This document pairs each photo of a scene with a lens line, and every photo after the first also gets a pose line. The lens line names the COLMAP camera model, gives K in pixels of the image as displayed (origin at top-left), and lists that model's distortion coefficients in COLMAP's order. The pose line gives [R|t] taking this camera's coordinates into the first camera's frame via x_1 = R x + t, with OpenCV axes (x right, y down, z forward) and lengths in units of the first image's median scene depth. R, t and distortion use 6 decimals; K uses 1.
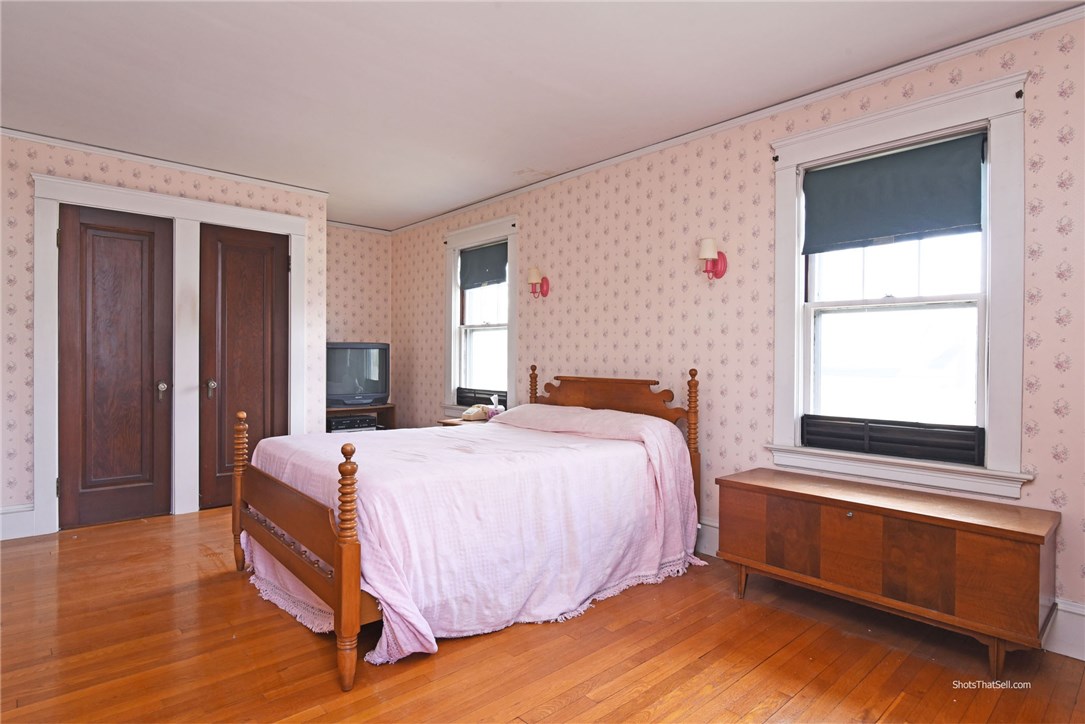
lens RADIAL K [[581.9, 0, 538.6], [0, 581.9, 361.7], [0, 0, 1]] dist [-0.018334, -0.000253]
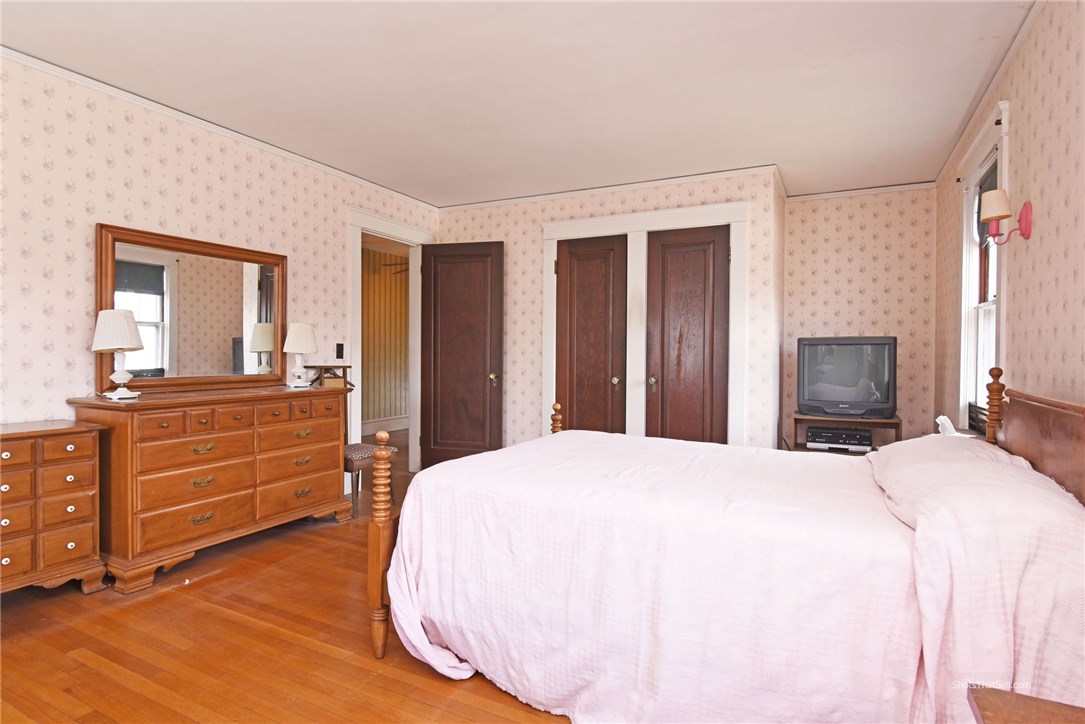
lens RADIAL K [[581.9, 0, 540.6], [0, 581.9, 362.1], [0, 0, 1]] dist [-0.018334, -0.000253]
pose [[0.338035, 0.006916, -0.941108, 0.442458], [-0.009055, 0.999951, 0.004096, 0.003042], [0.941090, 0.007137, 0.338081, 0.510444]]
